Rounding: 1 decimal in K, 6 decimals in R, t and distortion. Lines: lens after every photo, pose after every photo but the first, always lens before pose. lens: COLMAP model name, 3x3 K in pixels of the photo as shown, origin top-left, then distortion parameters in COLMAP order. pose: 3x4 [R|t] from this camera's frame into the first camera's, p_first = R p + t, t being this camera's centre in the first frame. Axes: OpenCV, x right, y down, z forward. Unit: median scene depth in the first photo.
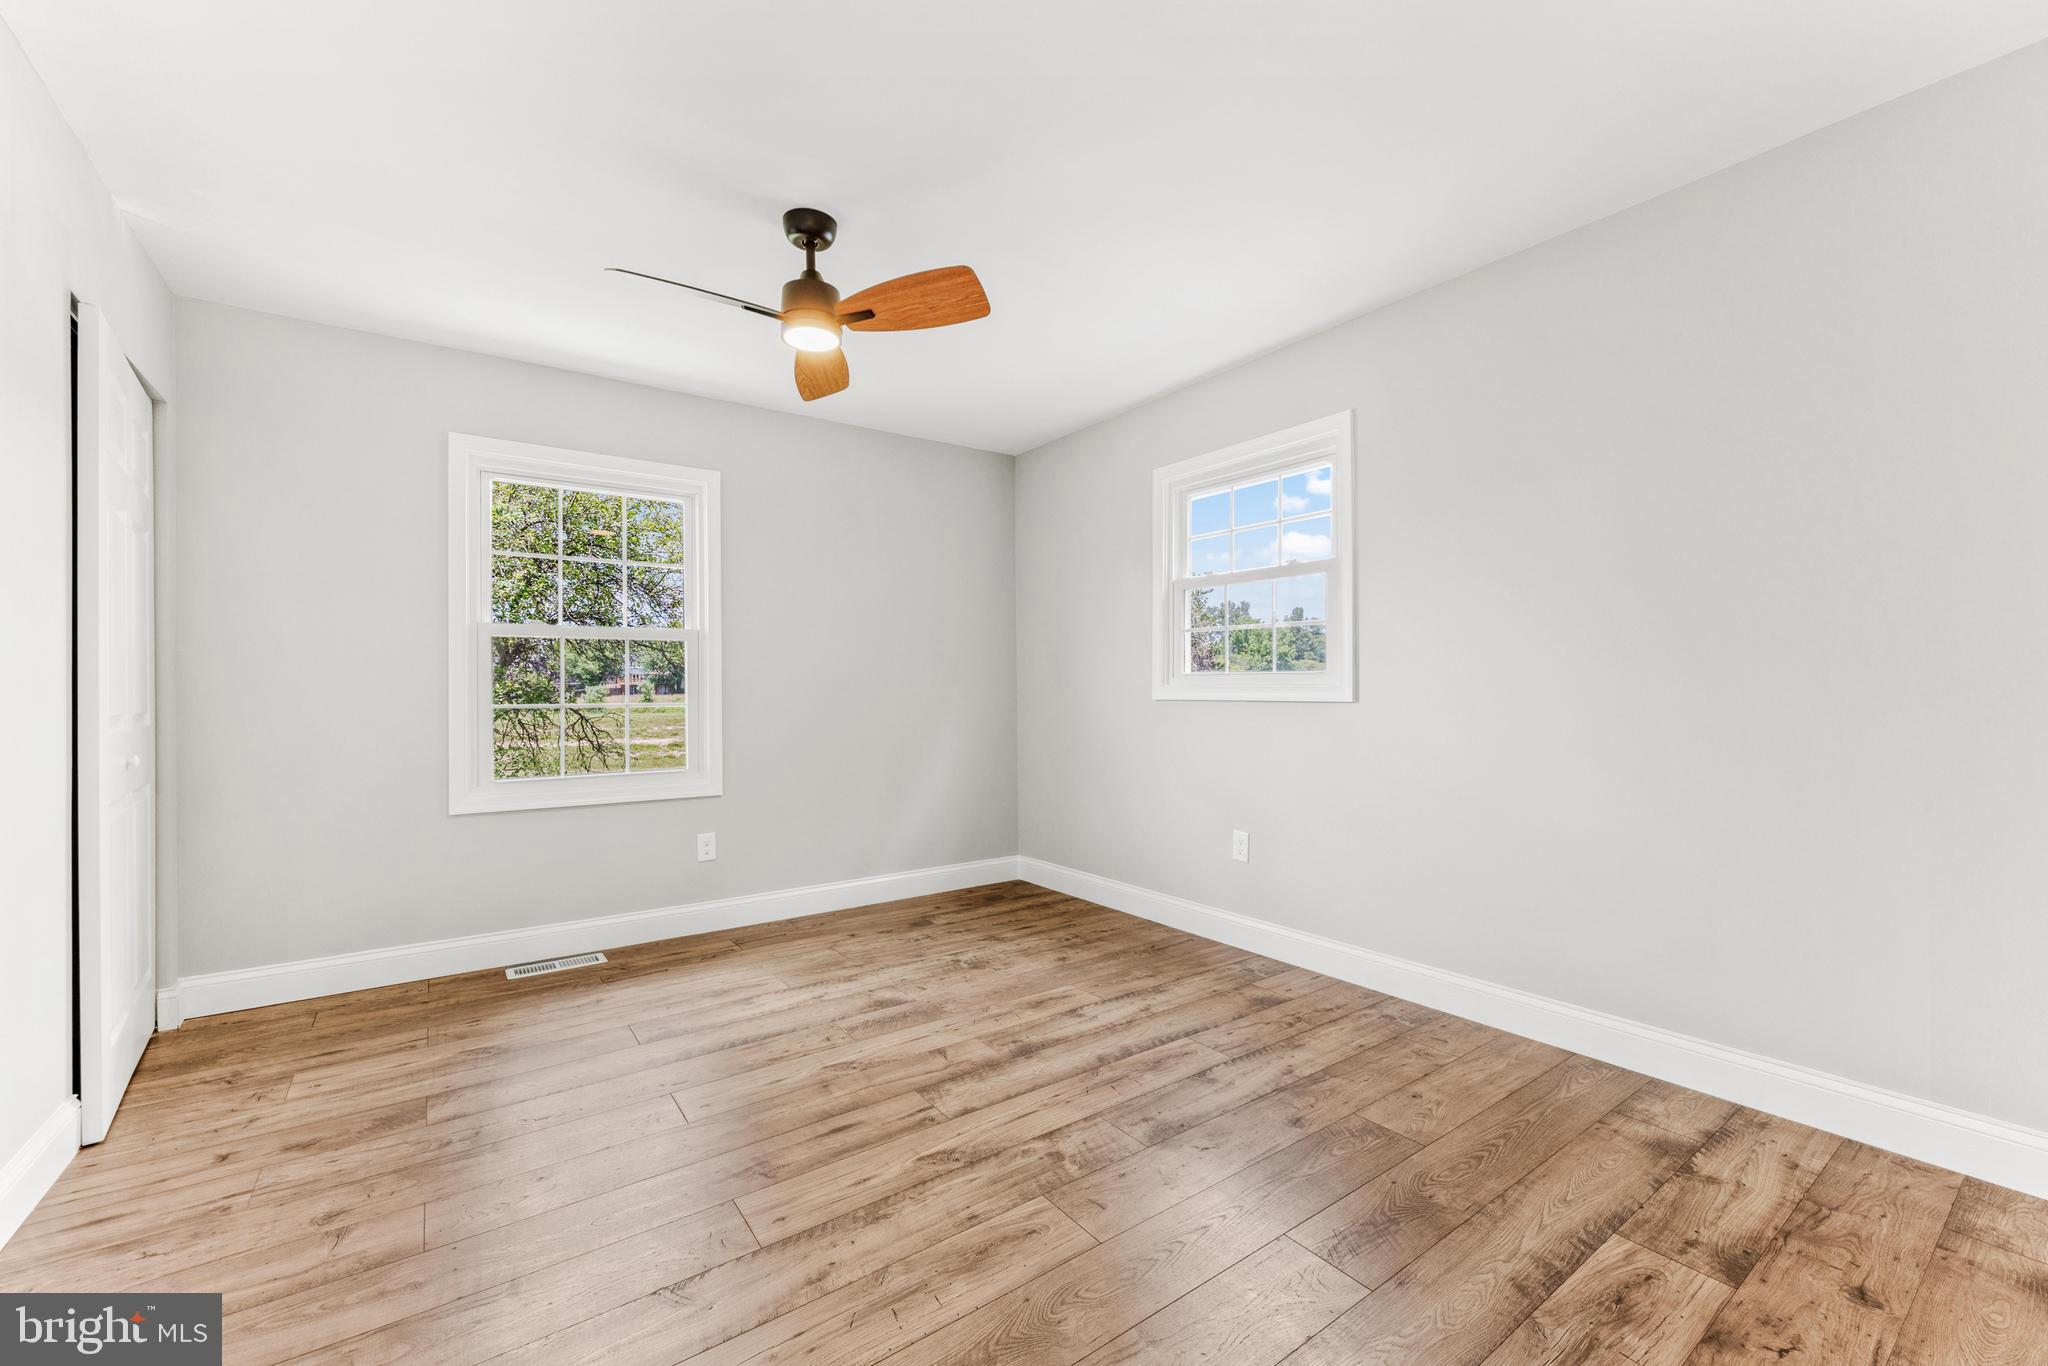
lens RADIAL K [[825.7, 0, 1035.4], [0, 825.7, 683.5], [0, 0, 1]] dist [-0.006156, 0.000717]
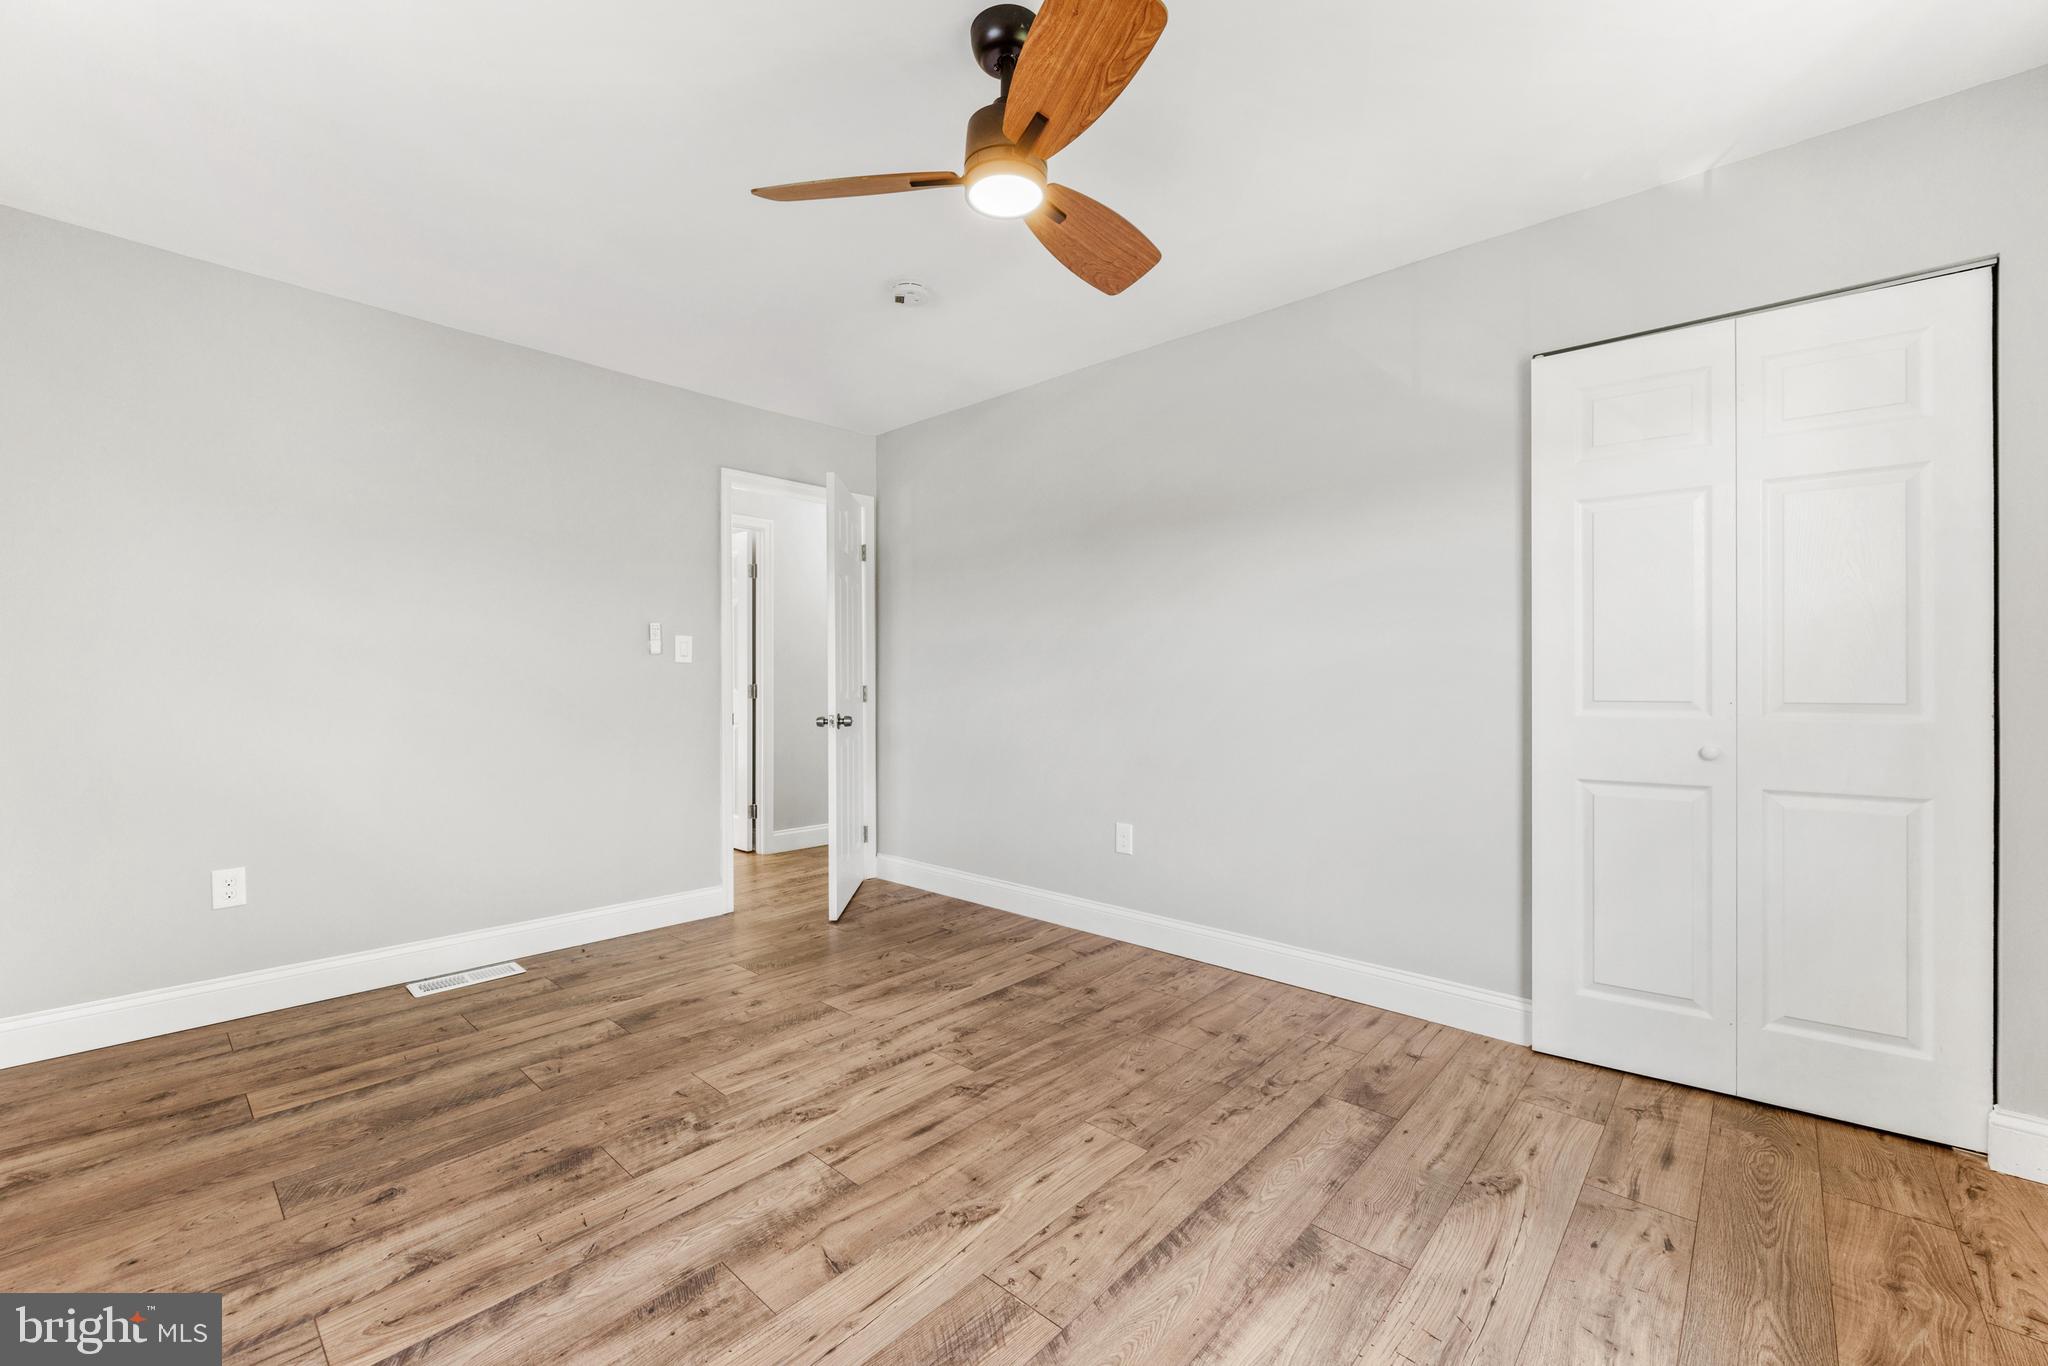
lens RADIAL K [[825.7, 0, 1027.9], [0, 825.7, 678.4], [0, 0, 1]] dist [-0.006156, 0.000717]
pose [[-0.979585, 0.005634, -0.200953, -0.159770], [0.007504, 0.999935, -0.008549, 0.013909], [0.200891, -0.009882, -0.979564, 1.933451]]
